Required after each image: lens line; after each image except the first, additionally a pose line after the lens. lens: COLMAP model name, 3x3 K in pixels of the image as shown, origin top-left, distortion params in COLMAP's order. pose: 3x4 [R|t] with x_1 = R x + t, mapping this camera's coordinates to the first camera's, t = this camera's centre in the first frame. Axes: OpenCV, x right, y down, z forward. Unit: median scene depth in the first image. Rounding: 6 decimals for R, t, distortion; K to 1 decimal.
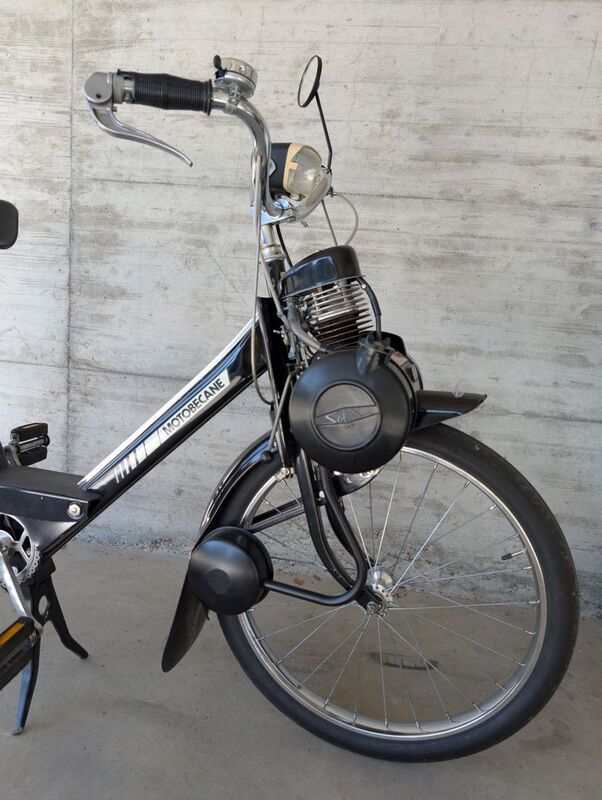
lens RADIAL K [[595.8, 0, 300.1], [0, 595.8, 436.4], [0, 0, 1]] dist [0.003077, -0.003888]
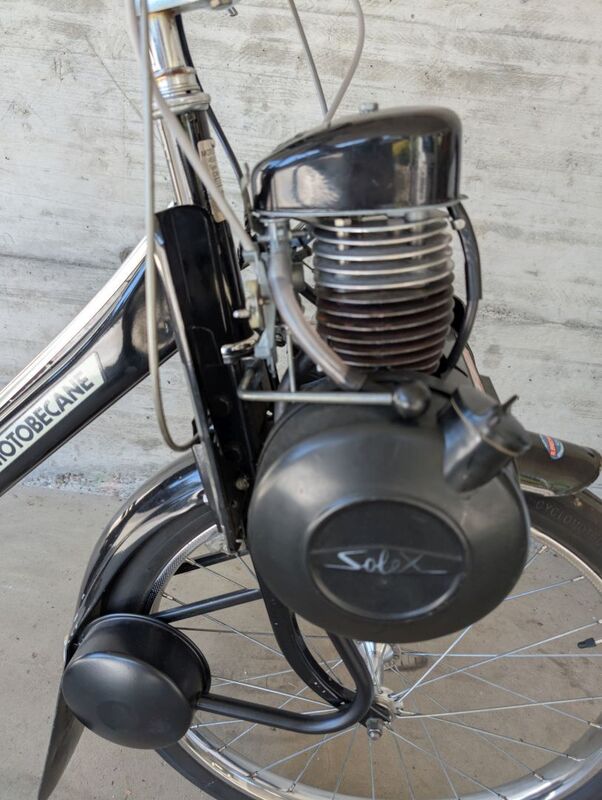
lens RADIAL K [[595.8, 0, 300.1], [0, 595.8, 436.4], [0, 0, 1]] dist [0.003077, -0.003888]
pose [[0.996378, -0.016822, 0.083354, -0.002425], [-0.007419, 0.959299, 0.282294, -0.109411], [-0.084711, -0.281890, 0.955700, 0.314501]]
